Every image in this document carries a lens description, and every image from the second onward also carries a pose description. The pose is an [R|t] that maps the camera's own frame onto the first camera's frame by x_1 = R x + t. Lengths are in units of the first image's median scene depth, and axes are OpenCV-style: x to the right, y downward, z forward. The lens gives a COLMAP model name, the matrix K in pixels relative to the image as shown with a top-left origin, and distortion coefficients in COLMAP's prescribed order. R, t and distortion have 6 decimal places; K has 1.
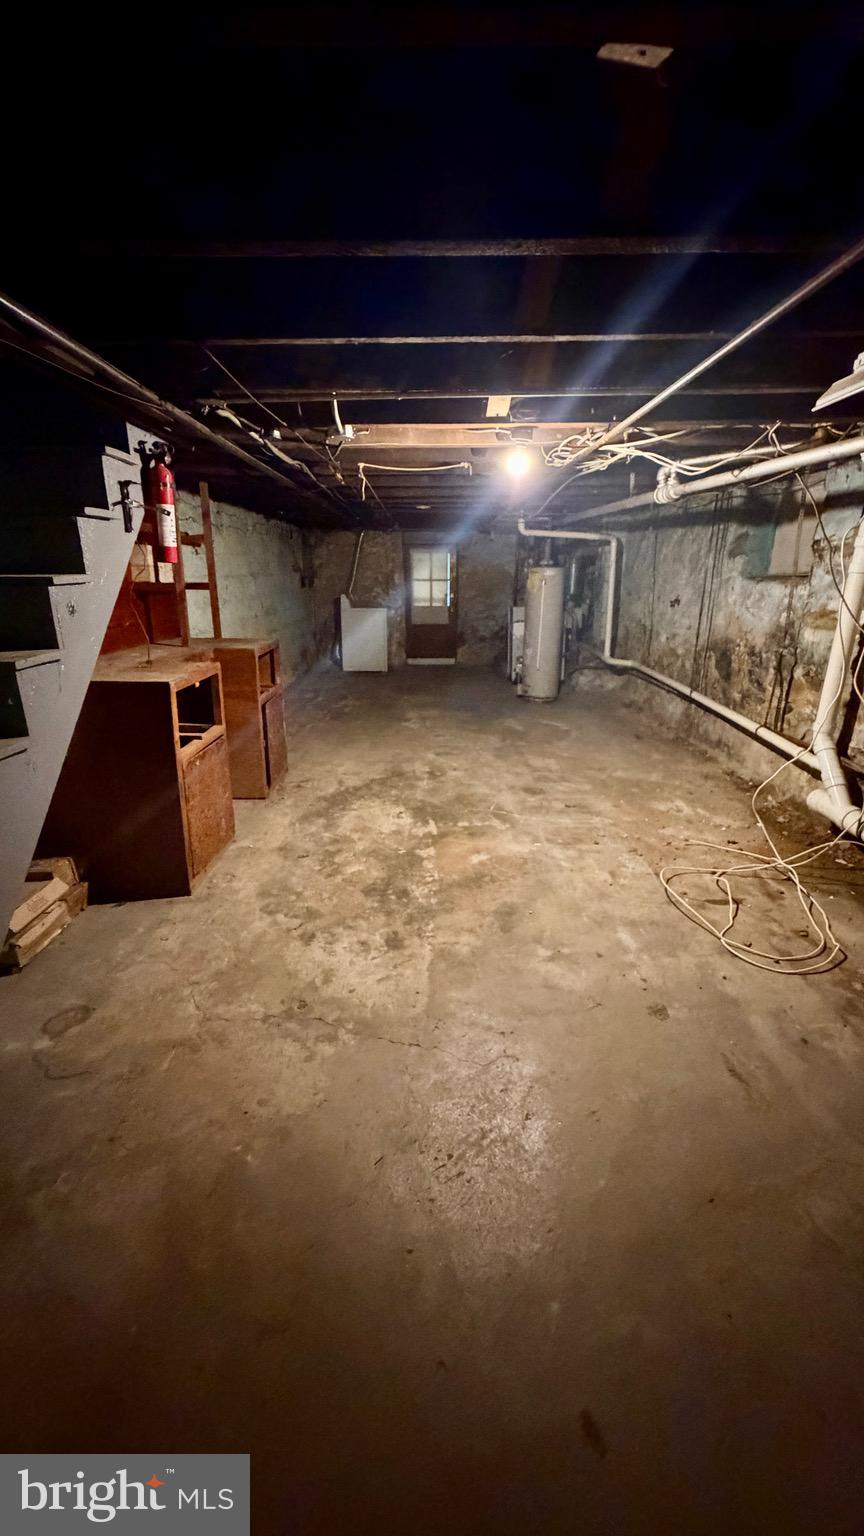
lens RADIAL K [[615.5, 0, 428.8], [0, 615.5, 765.9], [0, 0, 1]] dist [-0.001007, 0.000646]
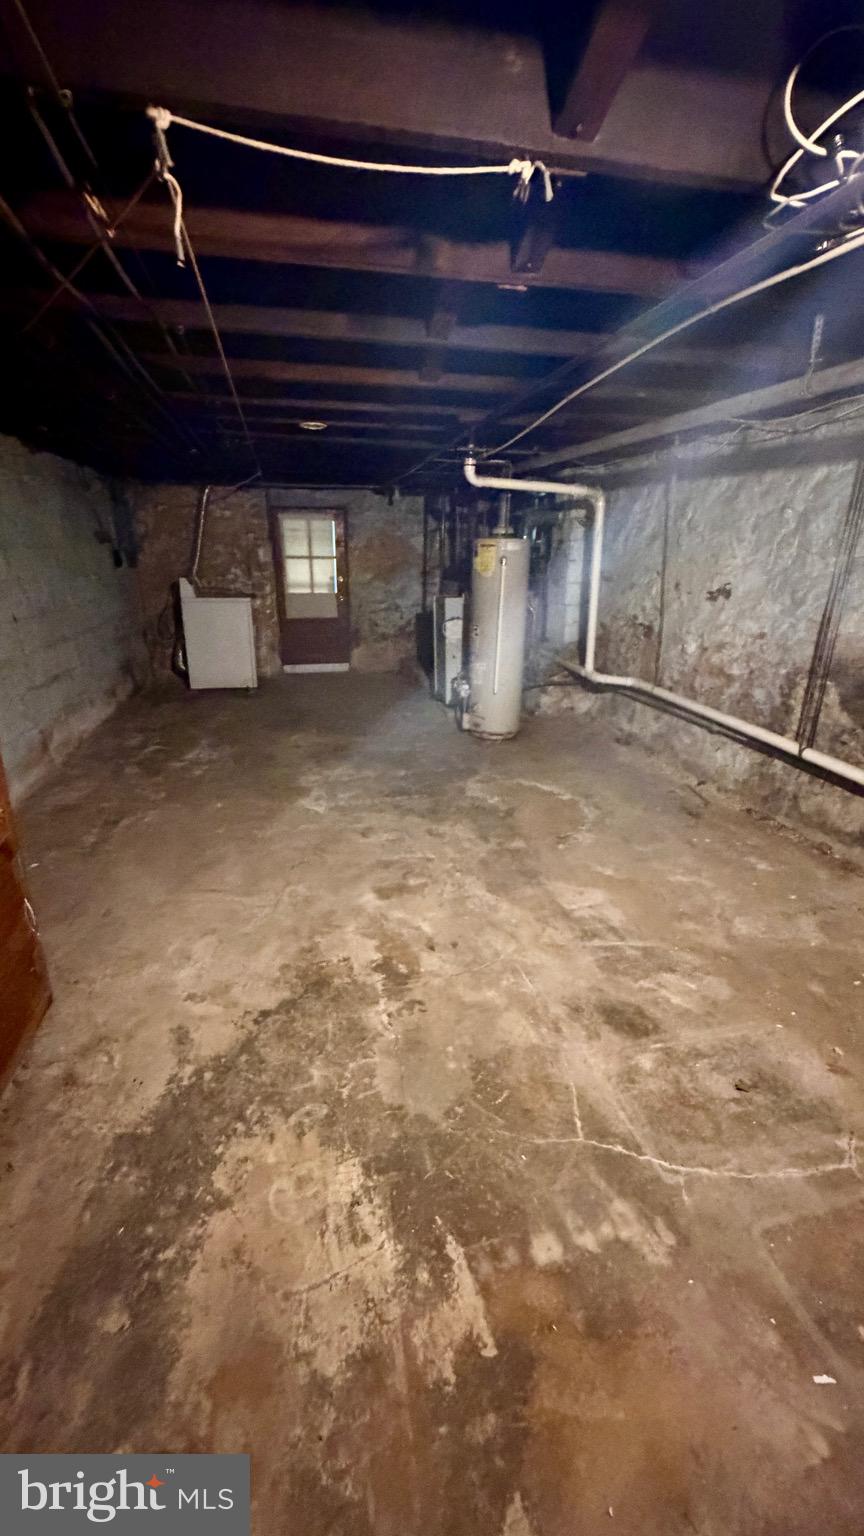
lens RADIAL K [[615.5, 0, 431.5], [0, 615.5, 766.1], [0, 0, 1]] dist [-0.001007, 0.000646]
pose [[0.975921, -0.062507, 0.208976, -0.040540], [0.056010, 0.997749, 0.036870, -0.124206], [-0.210811, -0.024277, 0.977225, 0.421883]]
